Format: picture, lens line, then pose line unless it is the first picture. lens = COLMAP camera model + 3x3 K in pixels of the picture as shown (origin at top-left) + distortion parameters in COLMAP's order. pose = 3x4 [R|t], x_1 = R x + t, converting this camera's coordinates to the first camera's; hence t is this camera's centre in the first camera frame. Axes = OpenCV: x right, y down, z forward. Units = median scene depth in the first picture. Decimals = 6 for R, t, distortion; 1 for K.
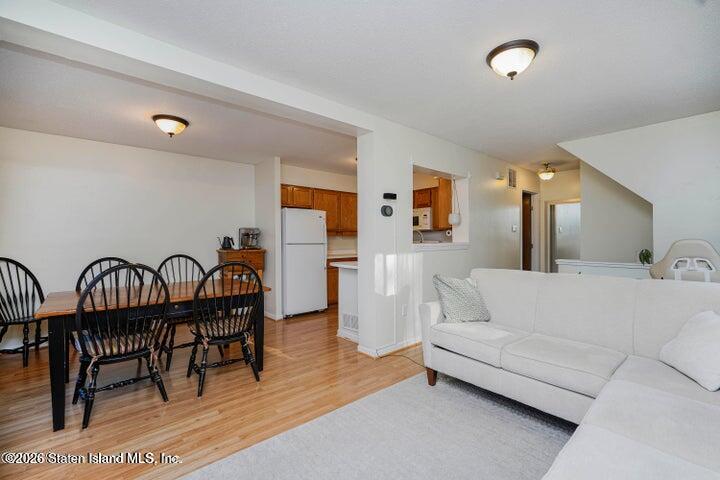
lens RADIAL K [[321.3, 0, 358.7], [0, 321.3, 242.3], [0, 0, 1]] dist [-0.019251, 0.005704]
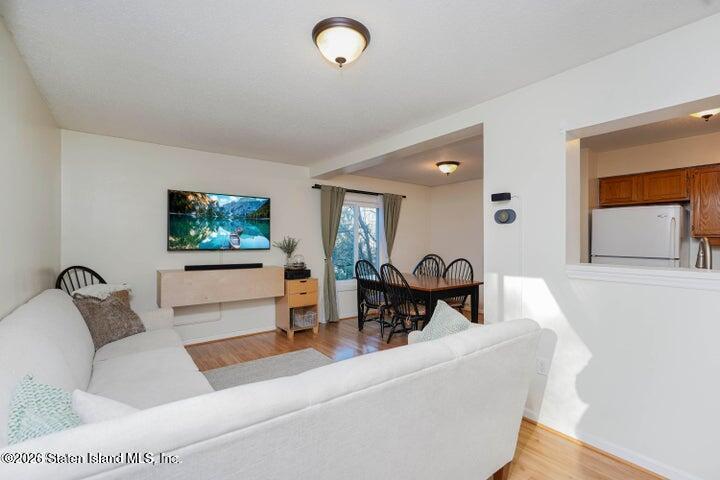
lens RADIAL K [[321.3, 0, 366.1], [0, 321.3, 239.1], [0, 0, 1]] dist [-0.019251, 0.005704]
pose [[-0.058185, 0.001481, -0.998305, 0.559789], [-0.016159, 0.999866, 0.002425, -0.027727], [0.998175, 0.016273, -0.058154, 0.481418]]
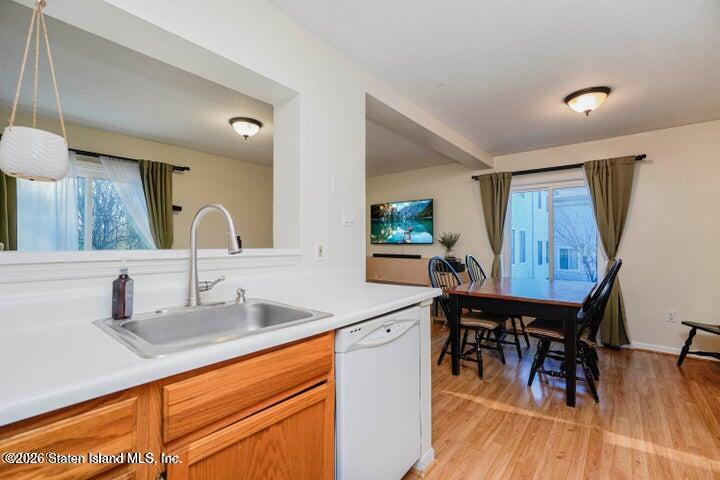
lens RADIAL K [[321.3, 0, 367.1], [0, 321.3, 232.6], [0, 0, 1]] dist [-0.019251, 0.005704]
pose [[-0.980391, -0.001898, -0.197054, 0.085921], [0.002727, 0.999727, -0.023195, -0.004921], [0.197045, -0.023277, -0.980118, 1.127262]]
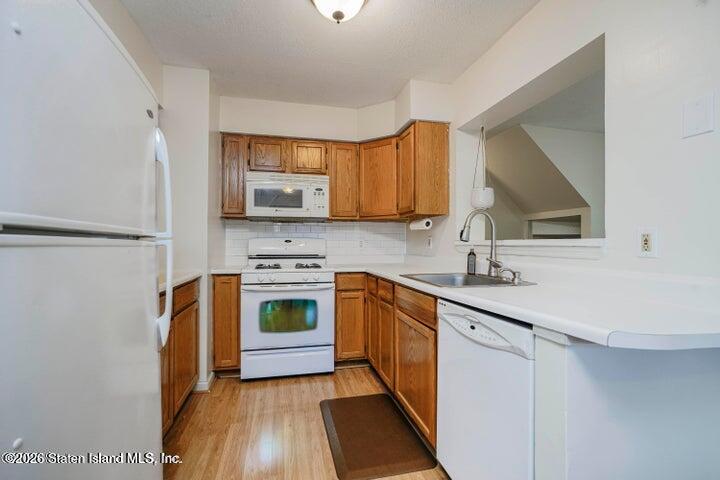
lens RADIAL K [[321.3, 0, 353.7], [0, 321.3, 240.0], [0, 0, 1]] dist [-0.019251, 0.005704]
pose [[0.471241, 0.018843, 0.881803, -0.258076], [0.003135, 0.999730, -0.023039, 0.011504], [-0.881999, 0.013621, 0.471055, 0.813382]]
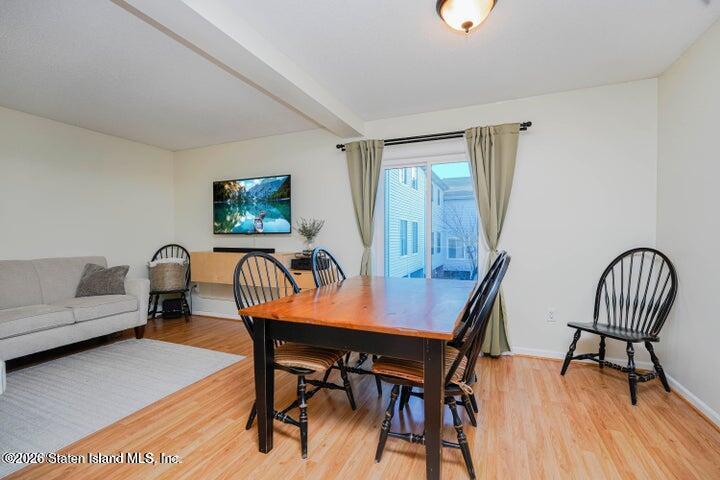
lens RADIAL K [[321.3, 0, 358.7], [0, 321.3, 237.4], [0, 0, 1]] dist [-0.019251, 0.005704]
pose [[-0.894396, 0.014067, -0.447054, -0.123025], [0.007270, 0.999831, 0.016915, 0.004828], [0.447216, 0.011878, -0.894347, 0.936301]]
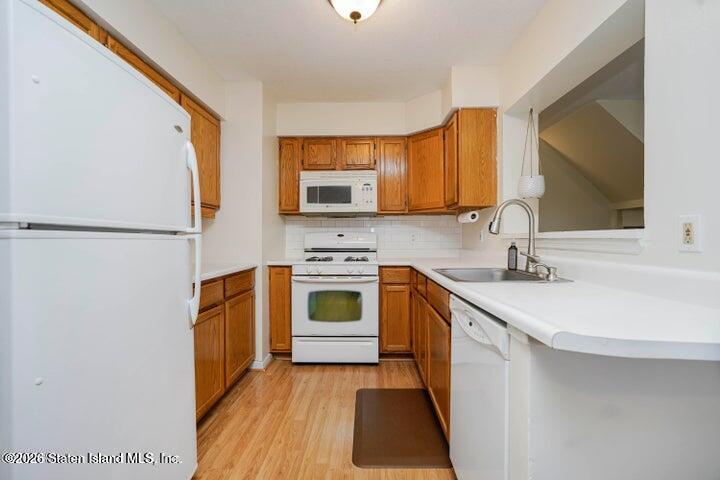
lens RADIAL K [[321.3, 0, 361.8], [0, 321.3, 236.7], [0, 0, 1]] dist [-0.019251, 0.005704]
pose [[0.667656, 0.009869, 0.744404, -0.225140], [0.004471, 0.999841, -0.017266, 0.013184], [-0.744456, 0.014856, 0.667506, 0.750064]]
